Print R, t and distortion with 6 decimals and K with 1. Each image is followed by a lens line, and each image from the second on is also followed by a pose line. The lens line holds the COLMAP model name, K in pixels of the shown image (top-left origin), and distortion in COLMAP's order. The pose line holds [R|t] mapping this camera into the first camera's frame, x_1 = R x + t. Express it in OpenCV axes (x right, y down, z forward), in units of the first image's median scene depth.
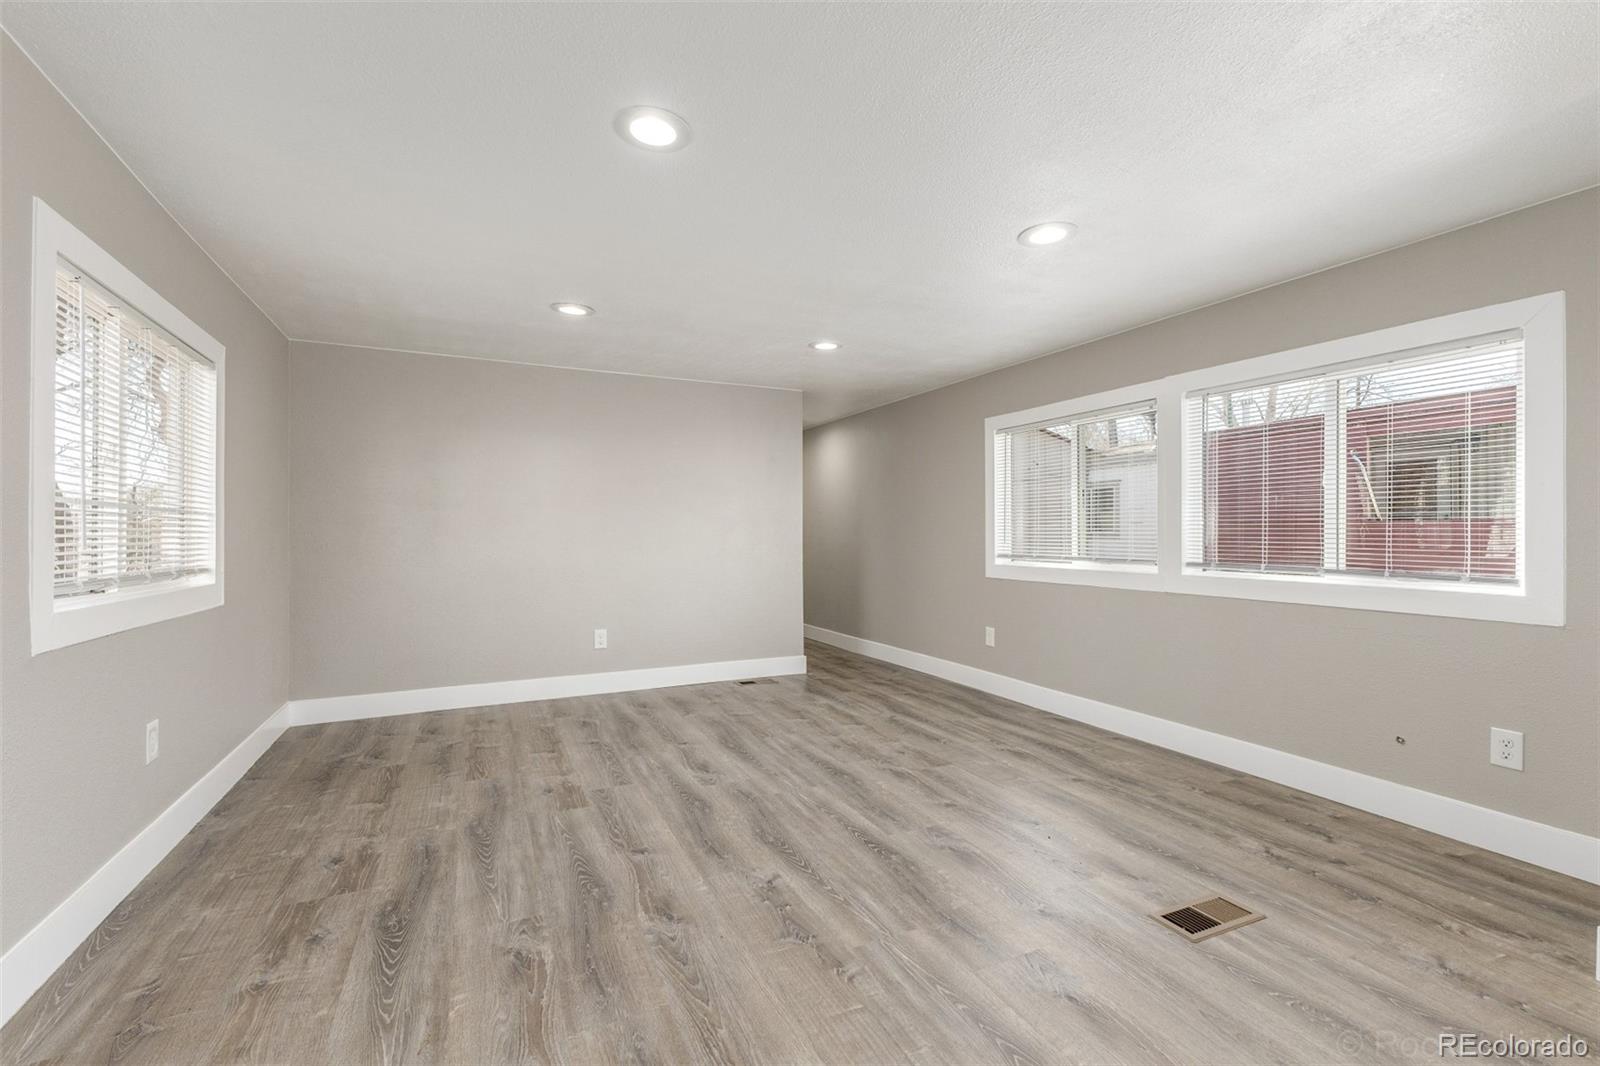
lens RADIAL K [[684.0, 0, 805.6], [0, 684.0, 532.6], [0, 0, 1]] dist [0.003207, -0.000612]
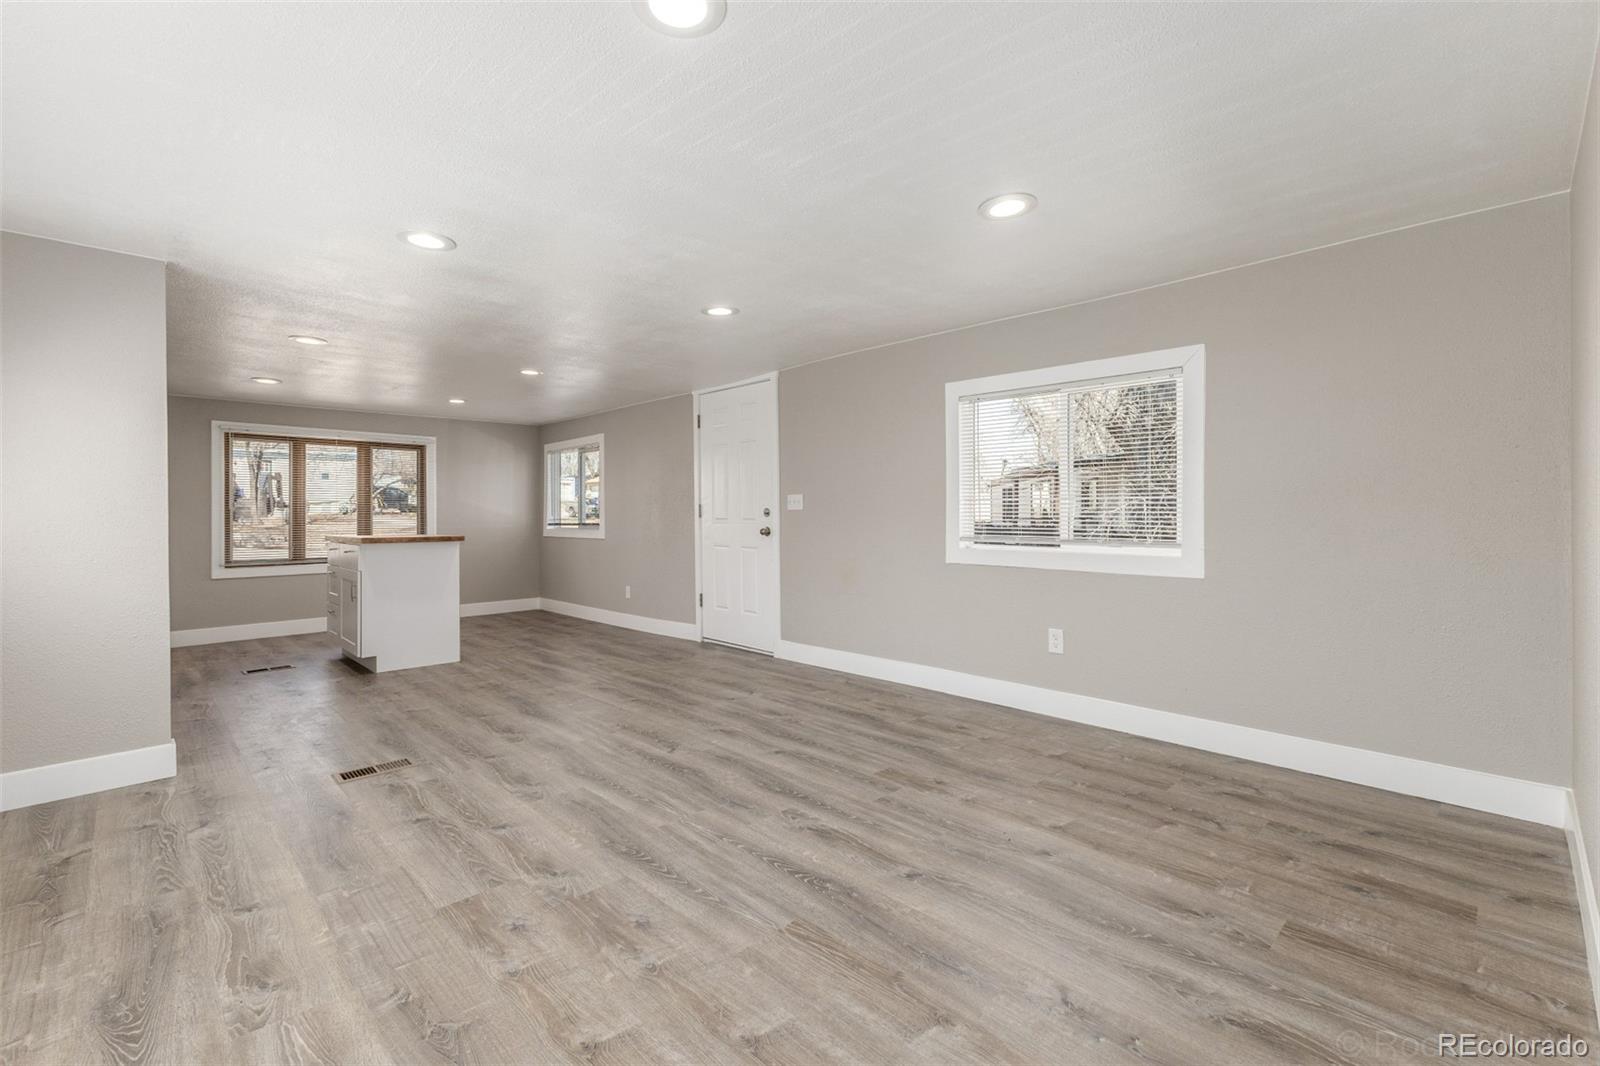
lens RADIAL K [[699.1, 0, 797.4], [0, 699.1, 512.1], [0, 0, 1]] dist [0.000343, -0.000131]
pose [[-0.951659, 0.003493, -0.307137, 0.115221], [0.005696, 0.999964, -0.006278, 0.001919], [0.307104, -0.007724, -0.951644, 1.855637]]
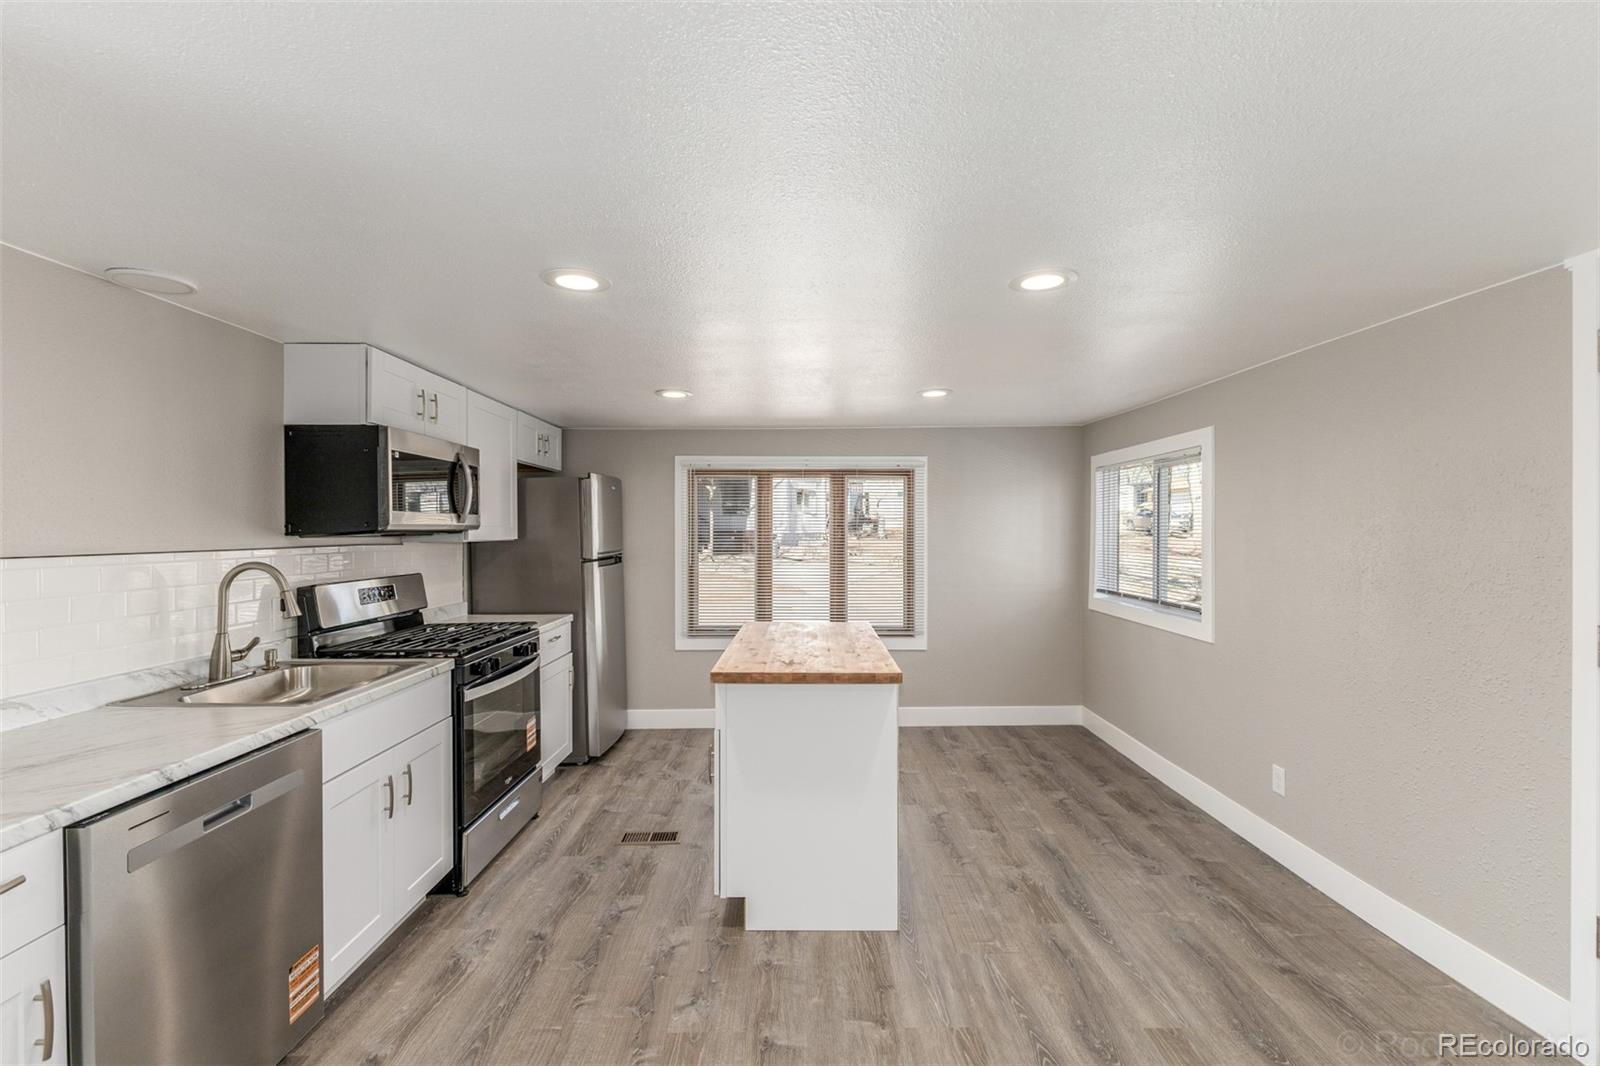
lens RADIAL K [[689.4, 0, 805.4], [0, 689.4, 527.4], [0, 0, 1]] dist [0.002934, 0.000247]
pose [[-0.905295, 0.003535, 0.424770, 0.136609], [0.003921, 0.999992, 0.000035, -0.125622], [-0.424766, 0.001697, -0.905301, 0.659388]]
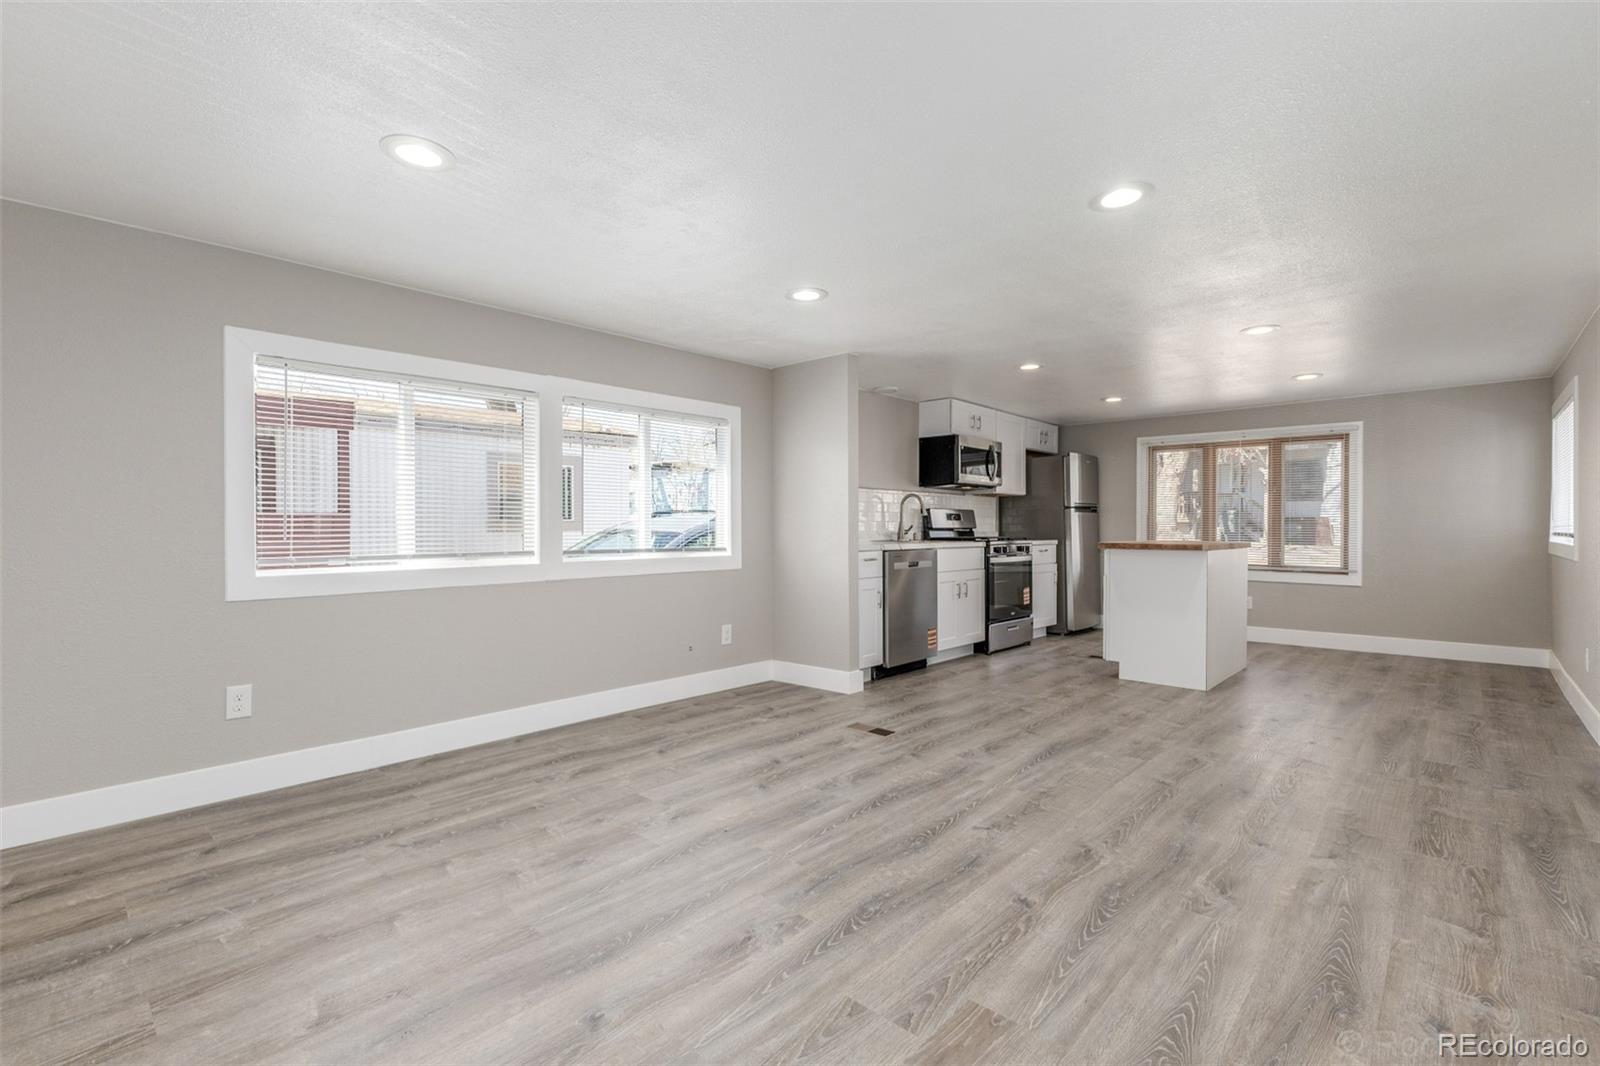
lens RADIAL K [[707.7, 0, 800.0], [0, 707.7, 533.0], [0, 0, 1]] dist [-0.012831, -0.000659]
pose [[-0.357365, -0.010004, 0.933911, -0.753980], [0.001334, 0.999936, 0.011221, 0.003293], [-0.933964, 0.005256, -0.357329, 1.247478]]
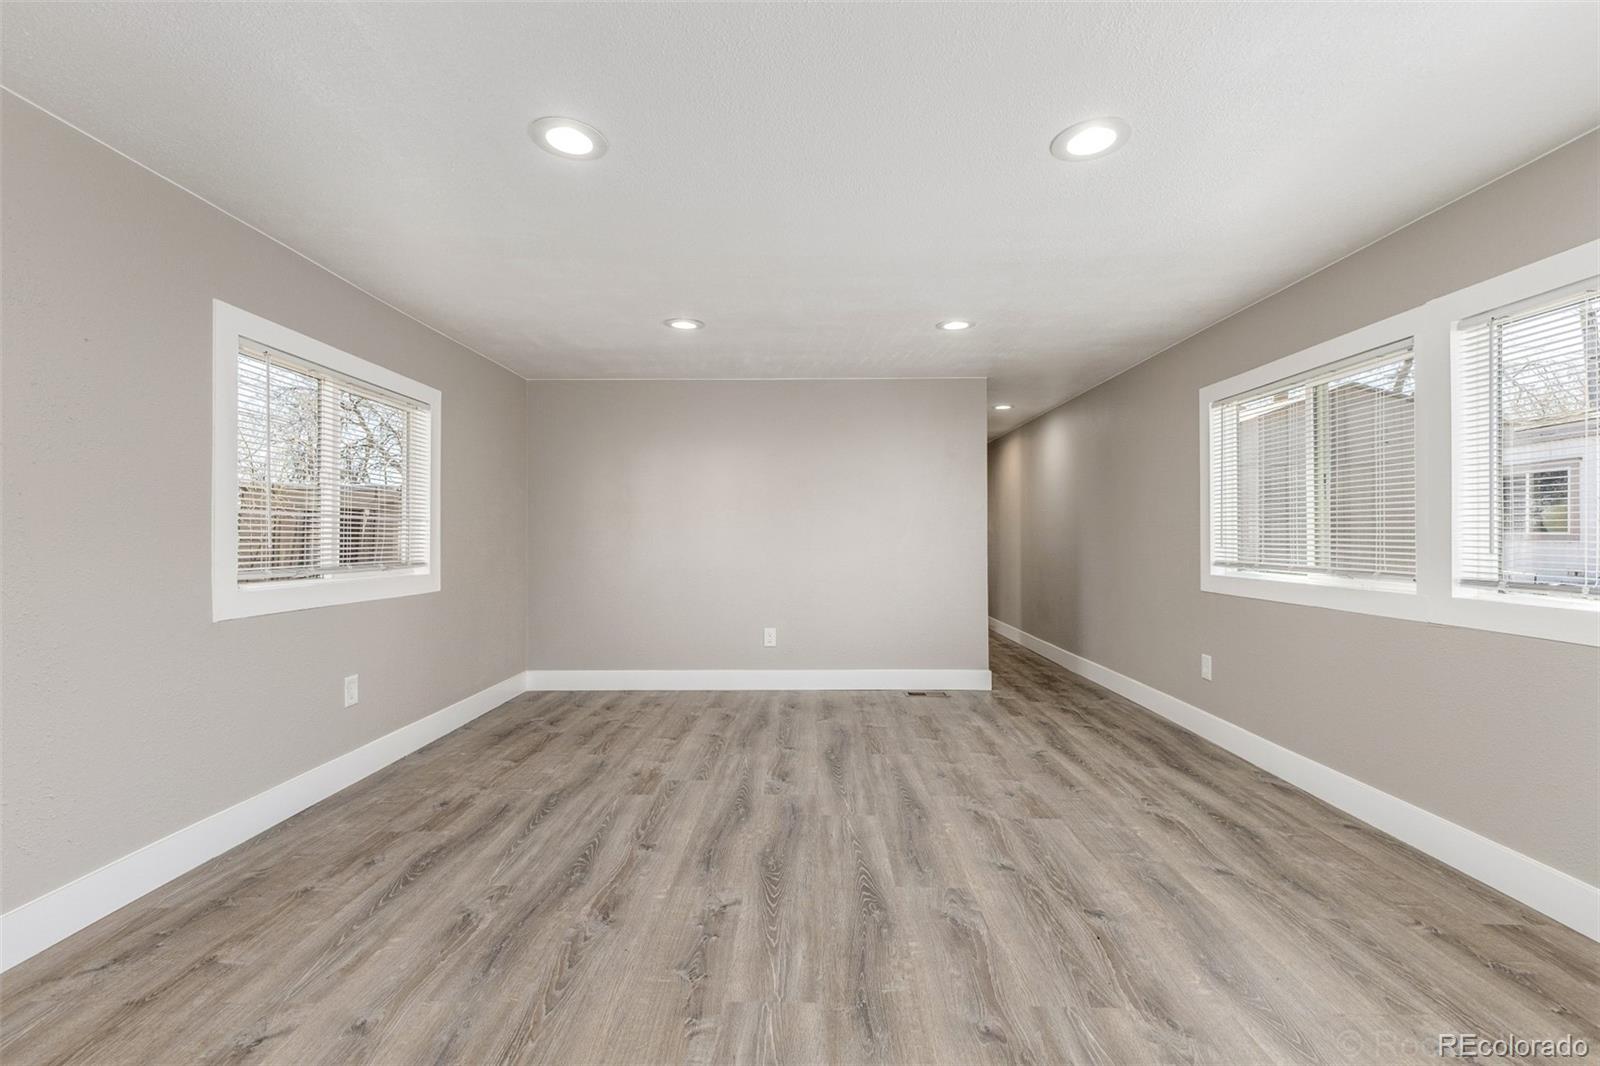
lens RADIAL K [[684.0, 0, 805.6], [0, 684.0, 532.6], [0, 0, 1]] dist [0.003207, -0.000612]
pose [[0.895085, -0.002604, -0.445889, 0.340935], [0.001516, 0.999995, -0.002797, -0.000070], [0.445894, 0.001828, 0.895084, 0.151457]]
